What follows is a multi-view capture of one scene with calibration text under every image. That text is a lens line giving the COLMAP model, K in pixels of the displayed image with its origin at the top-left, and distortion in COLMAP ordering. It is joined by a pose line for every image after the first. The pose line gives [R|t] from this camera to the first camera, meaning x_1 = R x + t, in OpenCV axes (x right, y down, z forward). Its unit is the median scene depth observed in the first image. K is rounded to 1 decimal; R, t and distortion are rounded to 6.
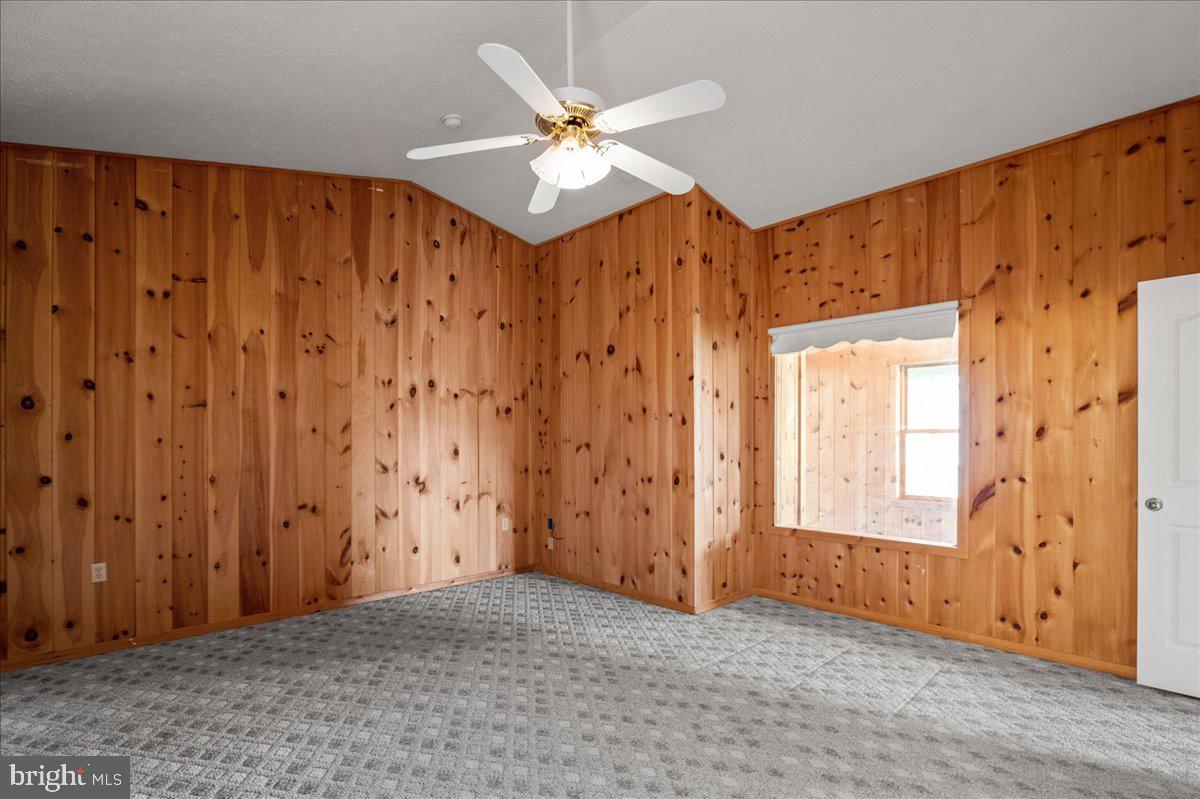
lens RADIAL K [[609.1, 0, 590.0], [0, 609.1, 435.4], [0, 0, 1]] dist [-0.016615, 0.002131]
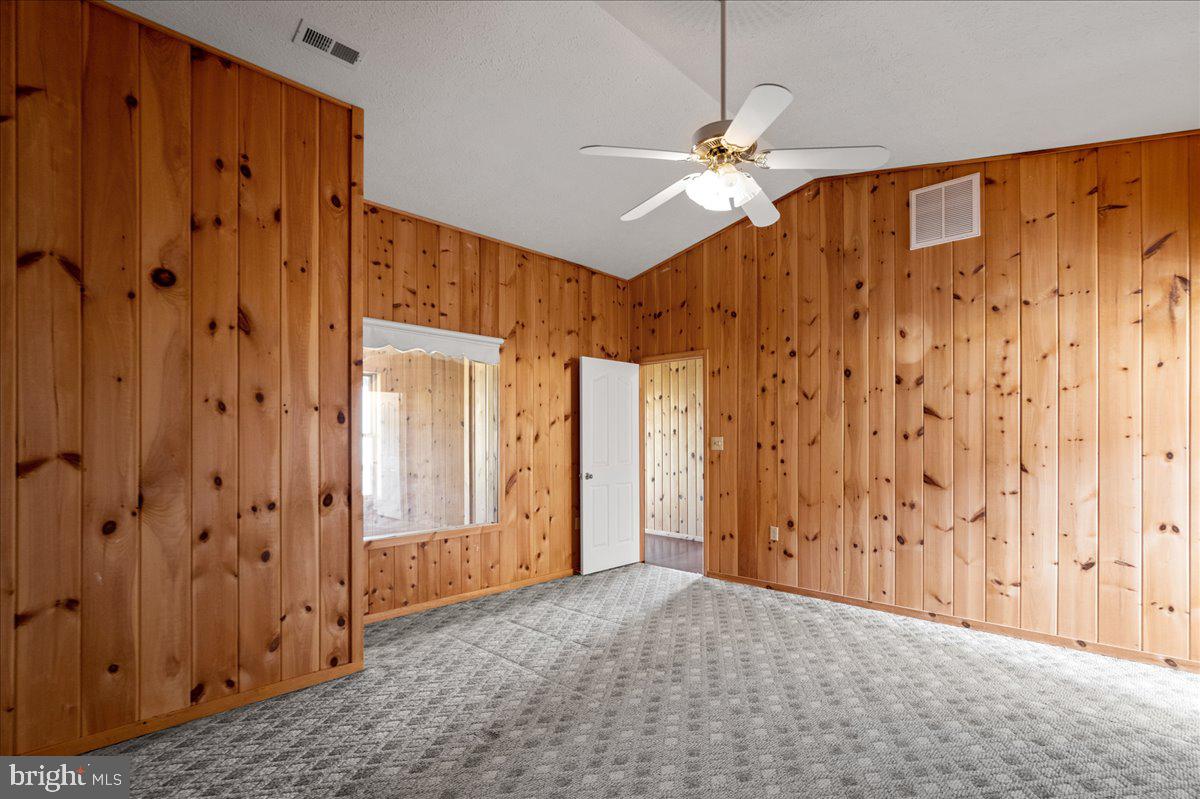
lens RADIAL K [[609.1, 0, 590.0], [0, 609.1, 435.4], [0, 0, 1]] dist [-0.016615, 0.002131]
pose [[-0.120162, 0.013708, 0.992660, -0.743667], [0.003564, 0.999904, -0.013377, 0.010140], [-0.992748, 0.001931, -0.120200, 0.952623]]
